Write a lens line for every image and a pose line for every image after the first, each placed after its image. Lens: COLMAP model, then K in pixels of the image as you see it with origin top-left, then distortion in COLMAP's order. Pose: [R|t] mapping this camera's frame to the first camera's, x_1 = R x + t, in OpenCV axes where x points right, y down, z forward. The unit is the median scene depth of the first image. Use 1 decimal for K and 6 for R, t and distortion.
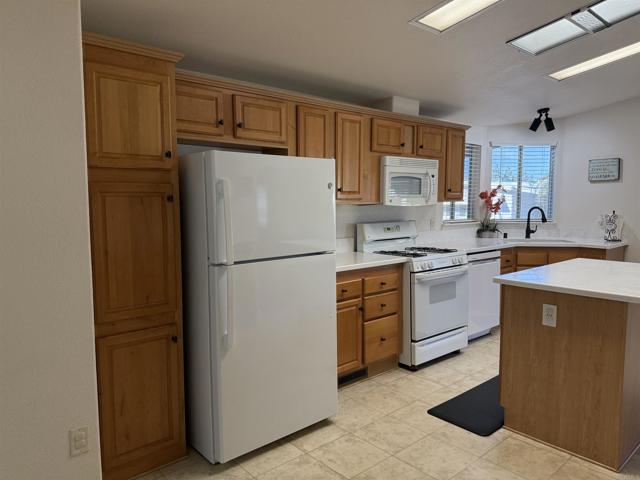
lens RADIAL K [[448.3, 0, 318.5], [0, 448.3, 240.9], [0, 0, 1]] dist [0.040231, -0.045706]
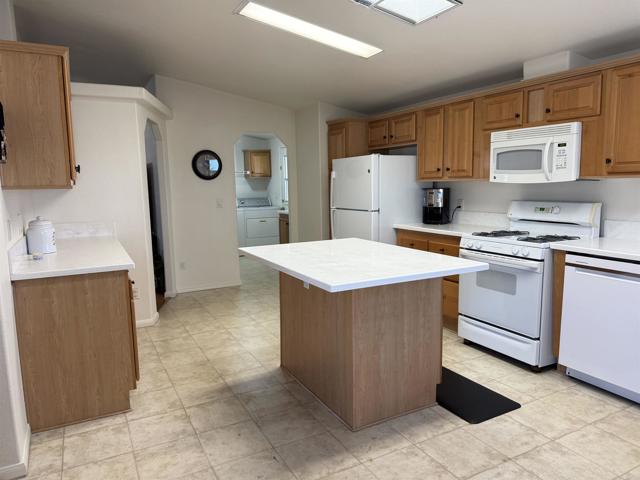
lens RADIAL K [[448.3, 0, 320.3], [0, 448.3, 239.6], [0, 0, 1]] dist [0.040231, -0.045706]
pose [[-0.199128, 0.137465, -0.970284, 1.215816], [-0.072639, 0.985318, 0.154503, -0.079922], [0.977278, 0.101246, -0.186219, 0.822478]]
